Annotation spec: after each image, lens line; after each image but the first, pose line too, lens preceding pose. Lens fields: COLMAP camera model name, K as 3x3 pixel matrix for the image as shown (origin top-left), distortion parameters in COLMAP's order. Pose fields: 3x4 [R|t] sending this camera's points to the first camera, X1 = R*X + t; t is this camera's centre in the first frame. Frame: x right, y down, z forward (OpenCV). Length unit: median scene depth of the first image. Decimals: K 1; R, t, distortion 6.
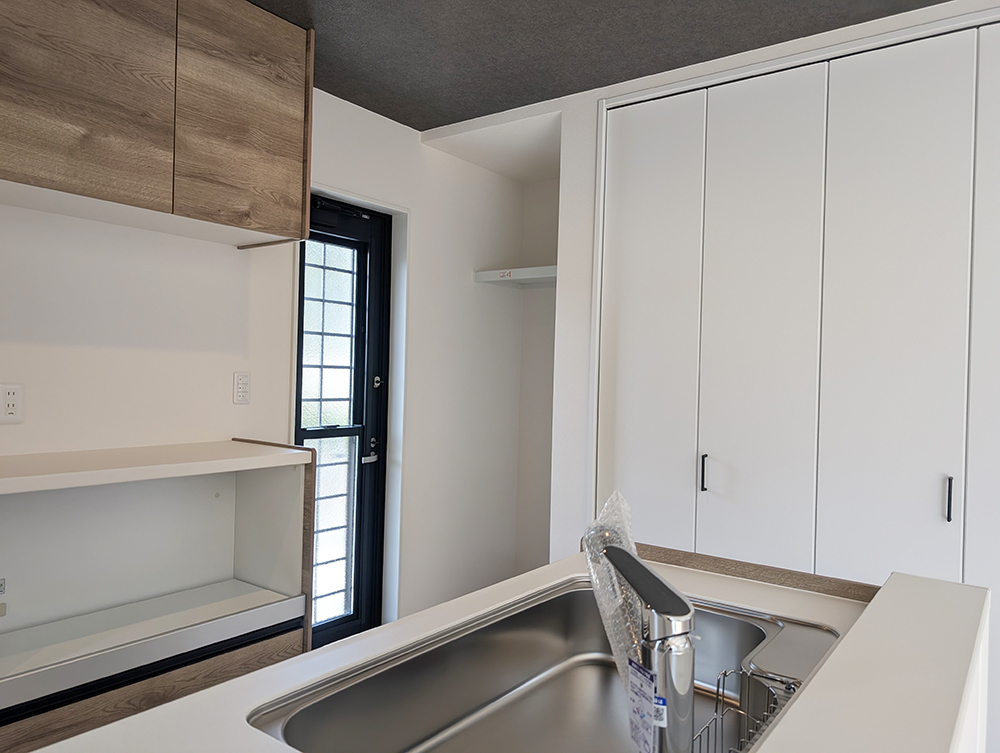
lens RADIAL K [[717.8, 0, 499.7], [0, 717.8, 377.2], [0, 0, 1]] dist [0.010500, -0.000924]
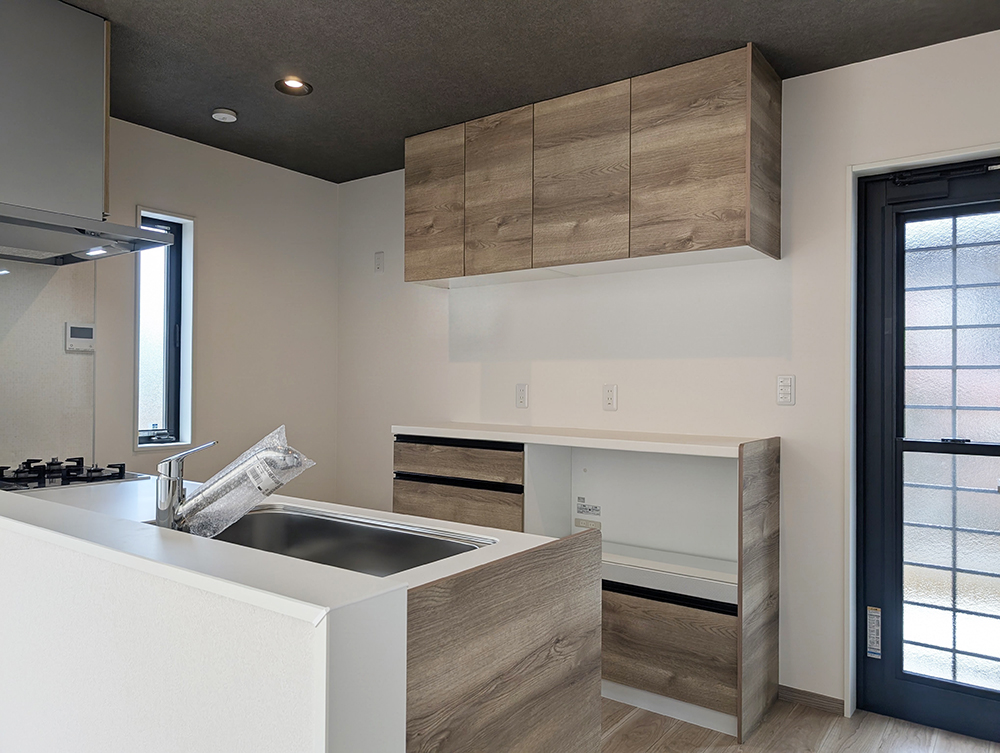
lens RADIAL K [[717.8, 0, 499.0], [0, 717.8, 376.9], [0, 0, 1]] dist [0.010500, -0.000924]
pose [[0.009774, -0.033227, -0.999400, 0.864245], [-0.010320, 0.999391, -0.033328, 0.044597], [0.999899, 0.010640, 0.009425, 0.717984]]
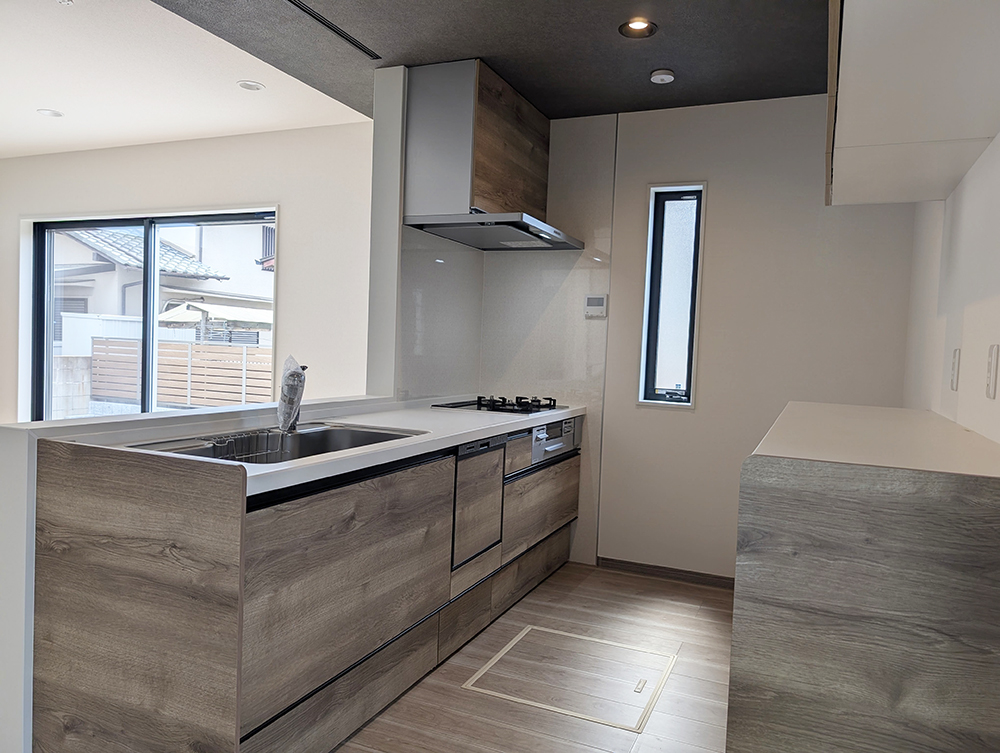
lens RADIAL K [[717.8, 0, 500.7], [0, 717.8, 378.0], [0, 0, 1]] dist [0.010500, -0.000924]
pose [[-0.972818, -0.052145, -0.225623, -0.754113], [-0.062912, 0.997185, 0.040794, 0.047600], [0.222861, 0.053880, -0.973360, 2.366827]]
